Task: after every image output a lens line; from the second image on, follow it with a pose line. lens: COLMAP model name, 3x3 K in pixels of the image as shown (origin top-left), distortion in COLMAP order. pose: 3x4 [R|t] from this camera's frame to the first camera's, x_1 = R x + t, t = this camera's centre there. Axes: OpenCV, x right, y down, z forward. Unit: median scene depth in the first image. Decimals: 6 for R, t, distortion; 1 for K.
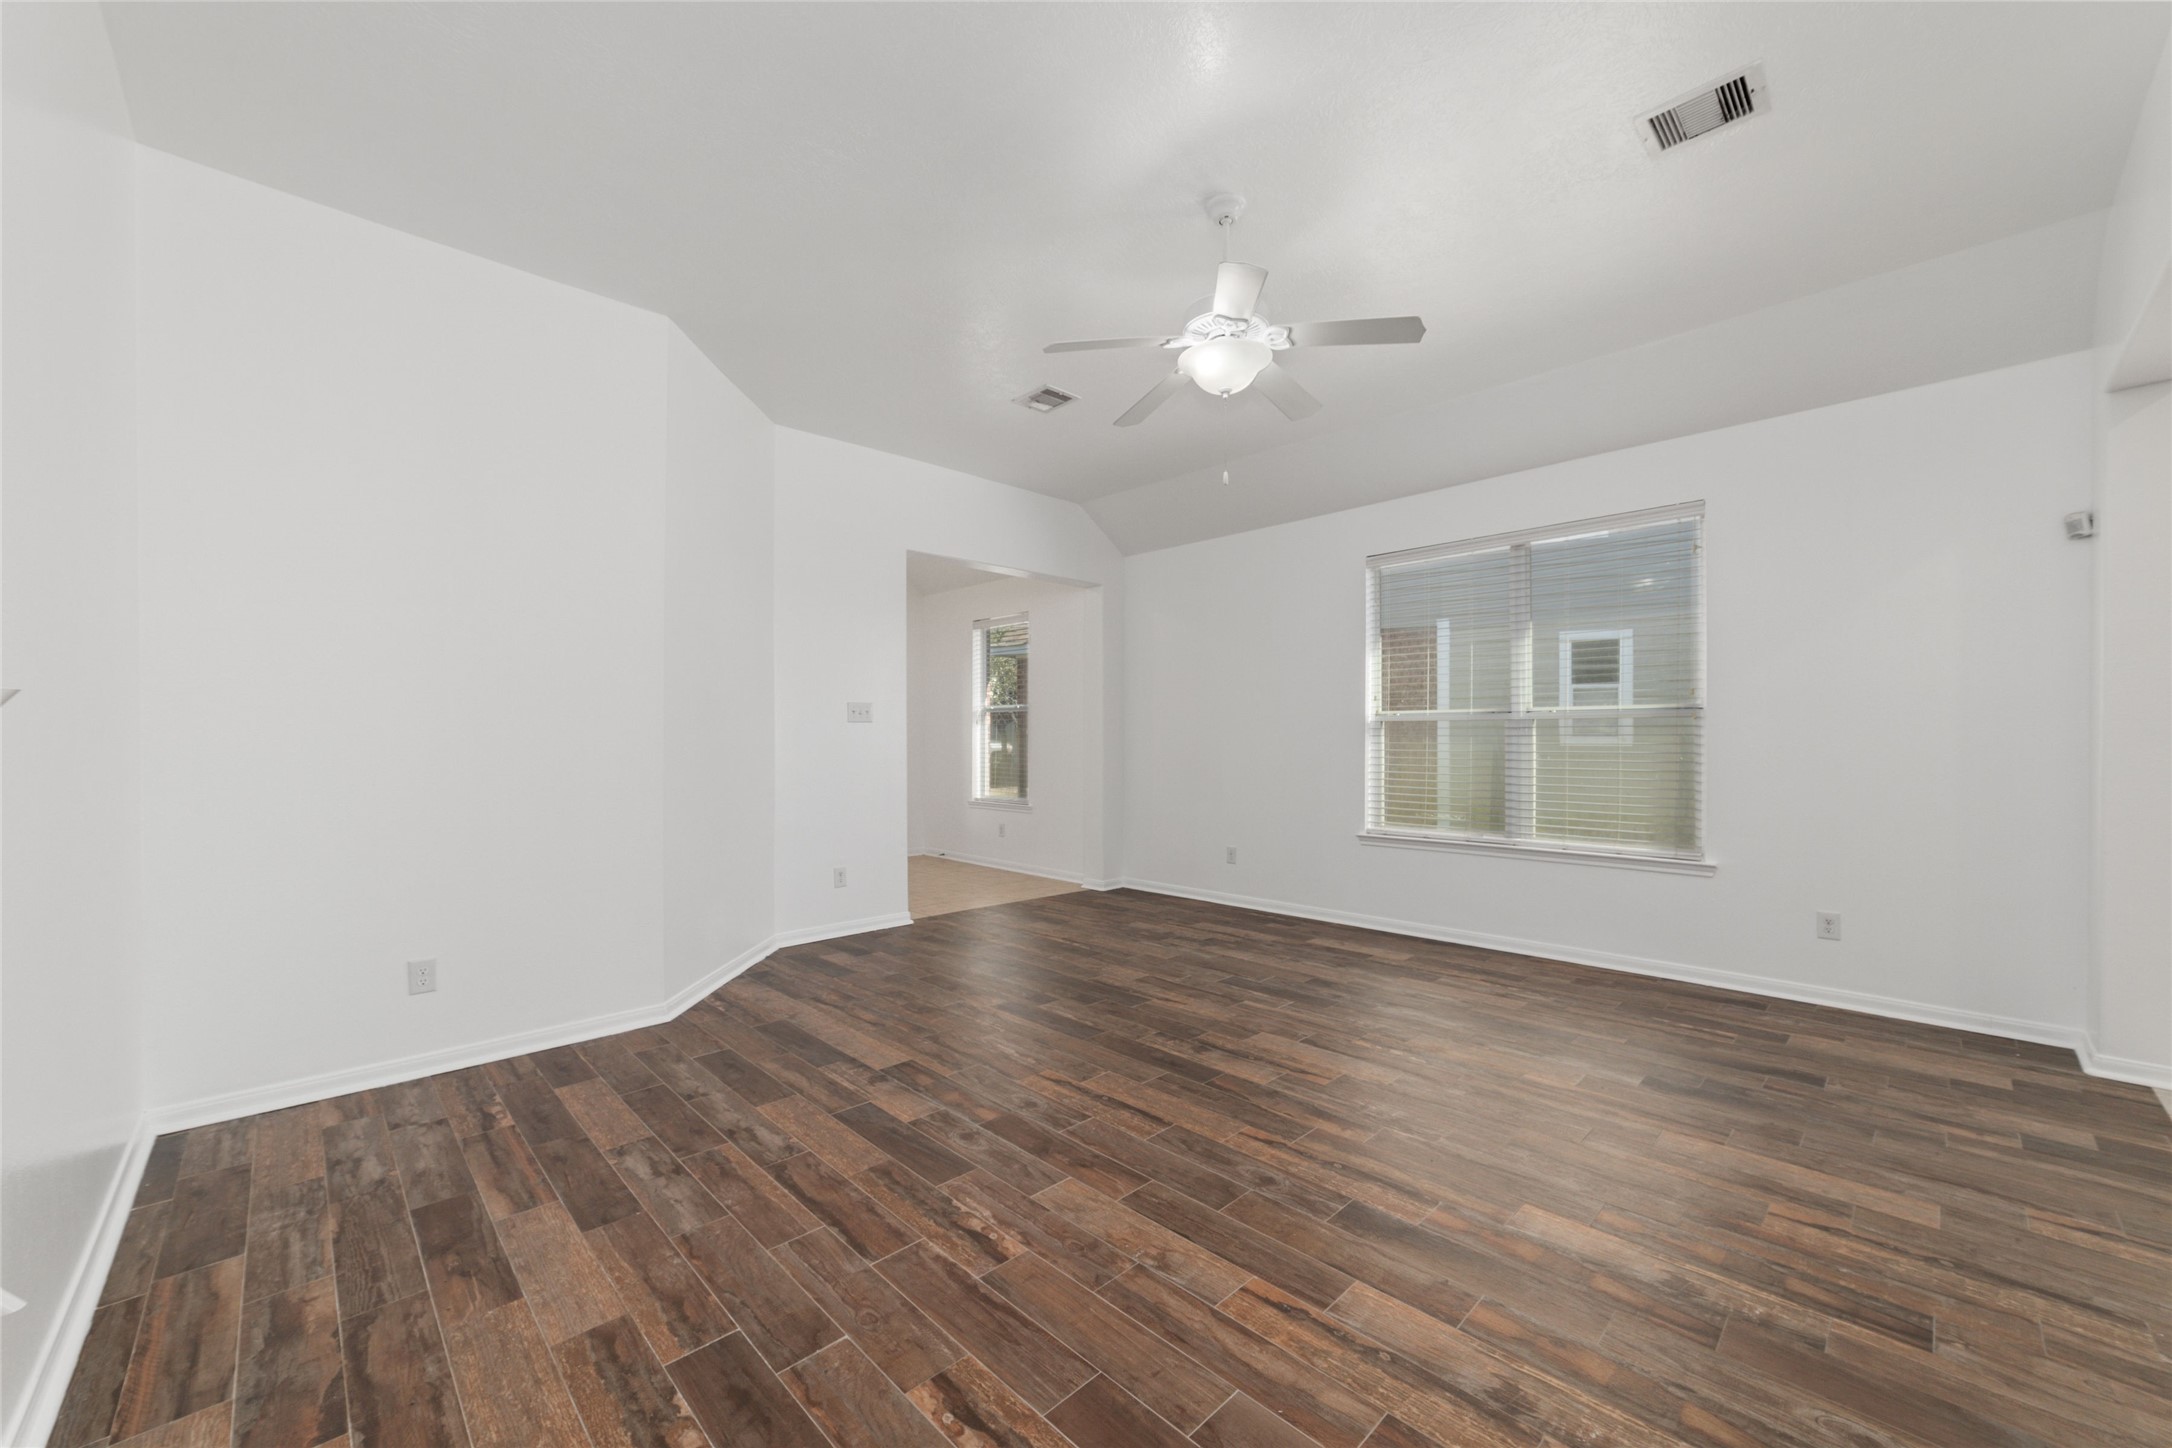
lens RADIAL K [[835.4, 0, 1064.5], [0, 835.4, 734.5], [0, 0, 1]] dist [-0.015603, 0.001701]
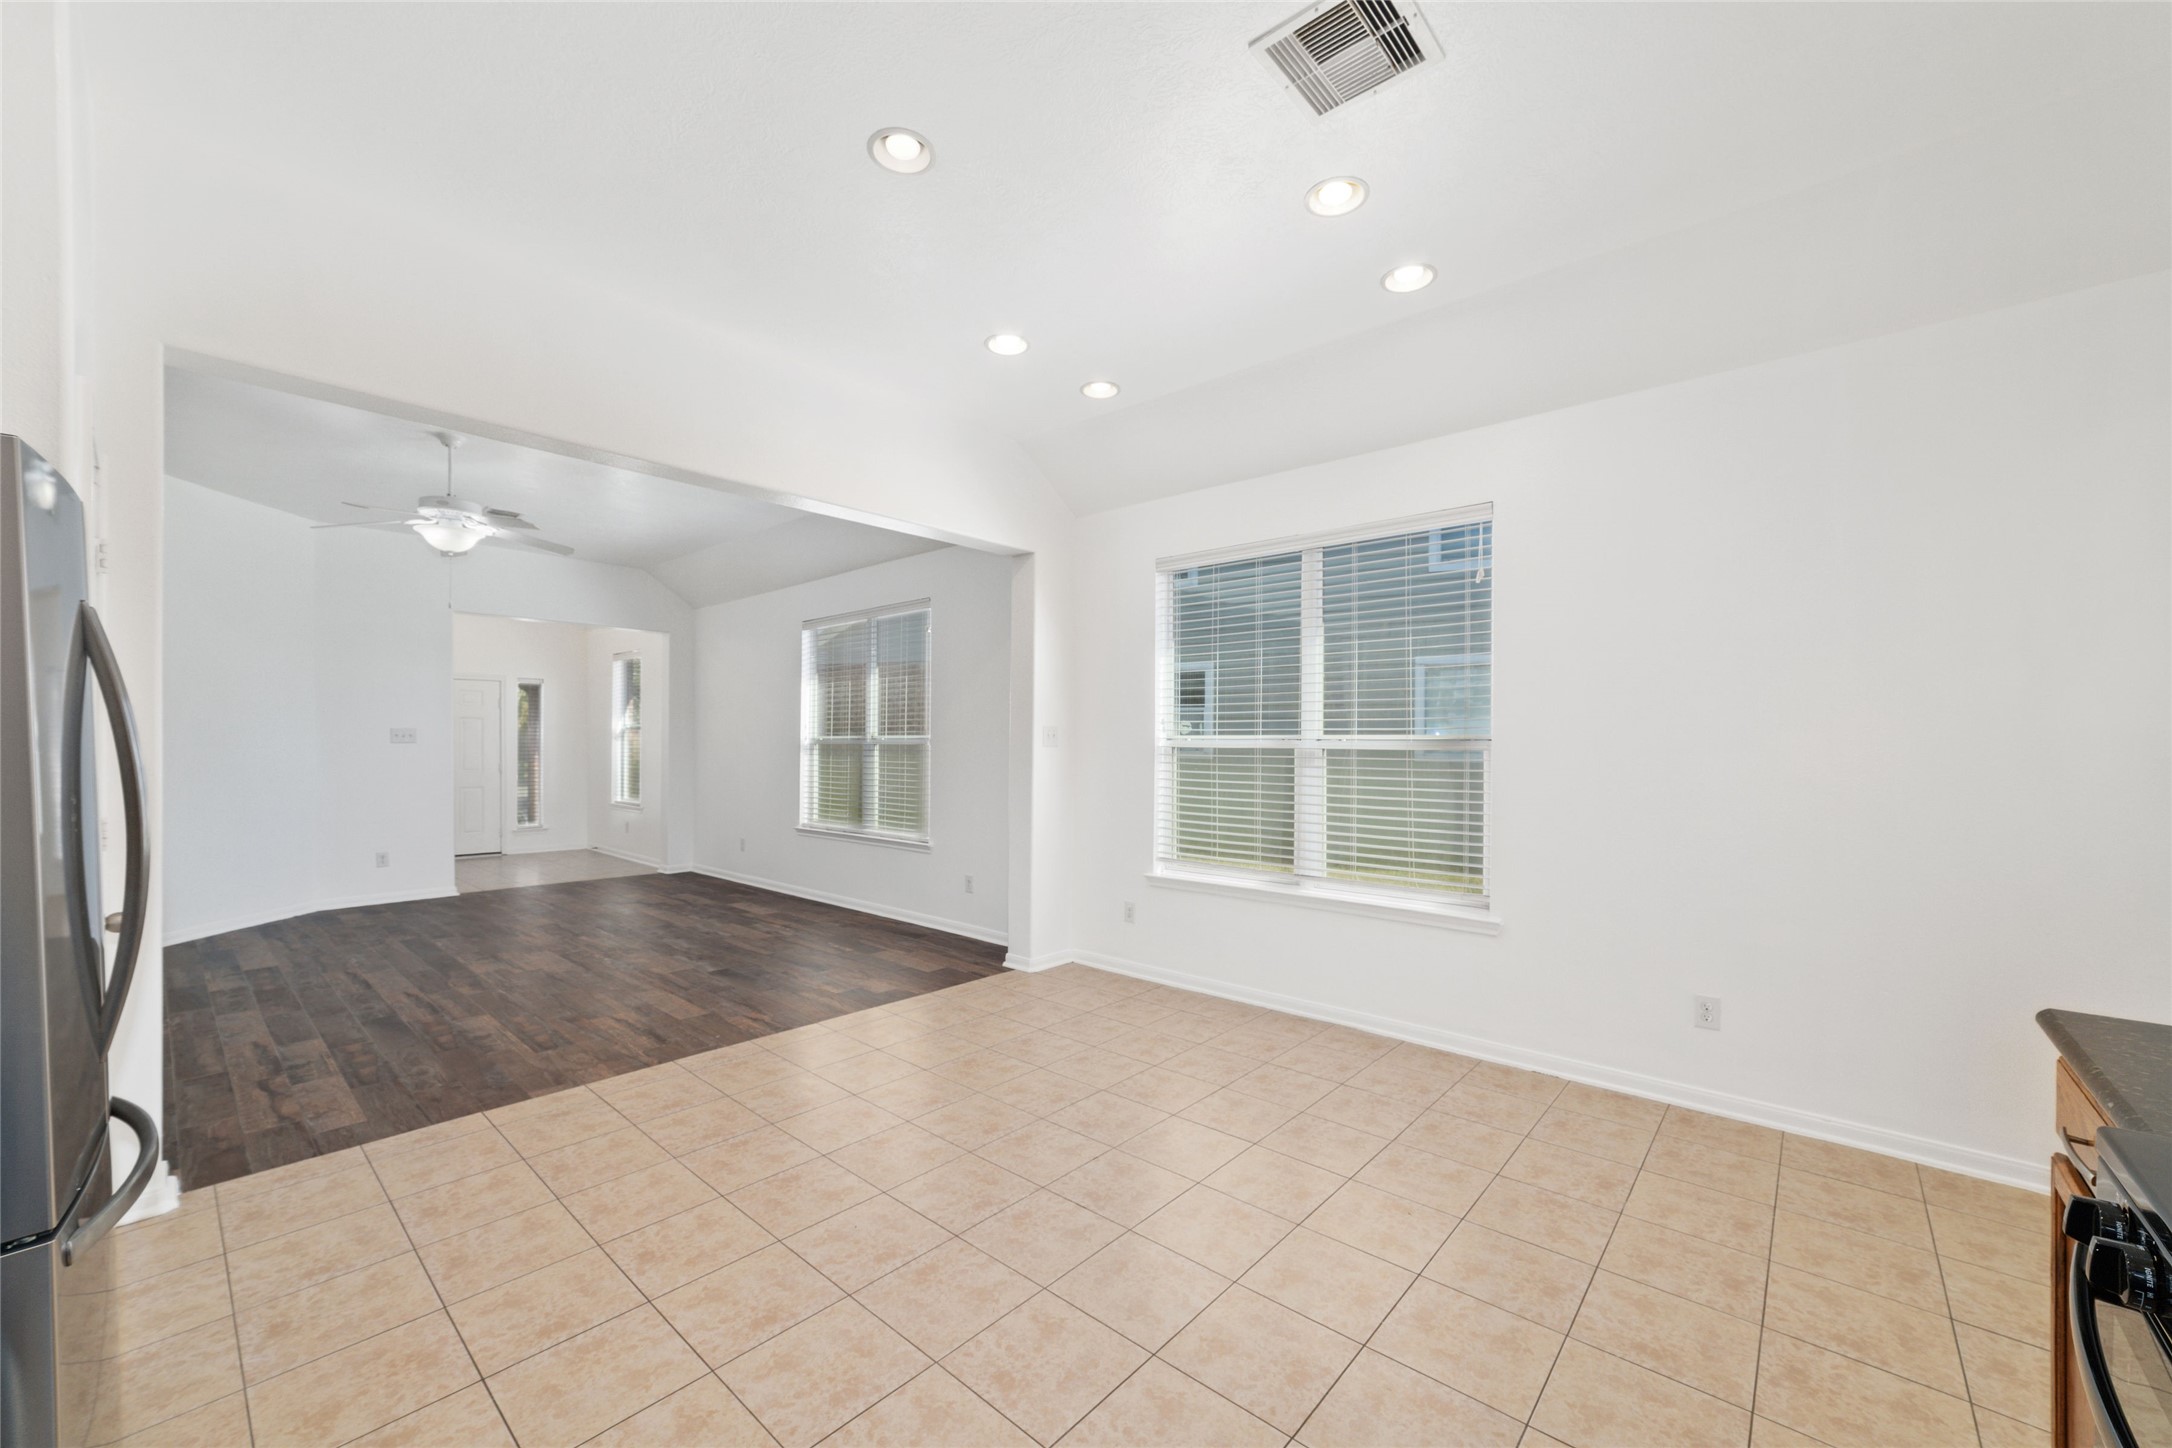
lens RADIAL K [[835.4, 0, 1067.0], [0, 835.4, 747.0], [0, 0, 1]] dist [-0.015603, 0.001701]
pose [[0.996830, 0.004791, 0.079420, 1.109388], [-0.005290, 0.999968, 0.006075, -0.032795], [-0.079388, -0.006476, 0.996823, -0.619826]]
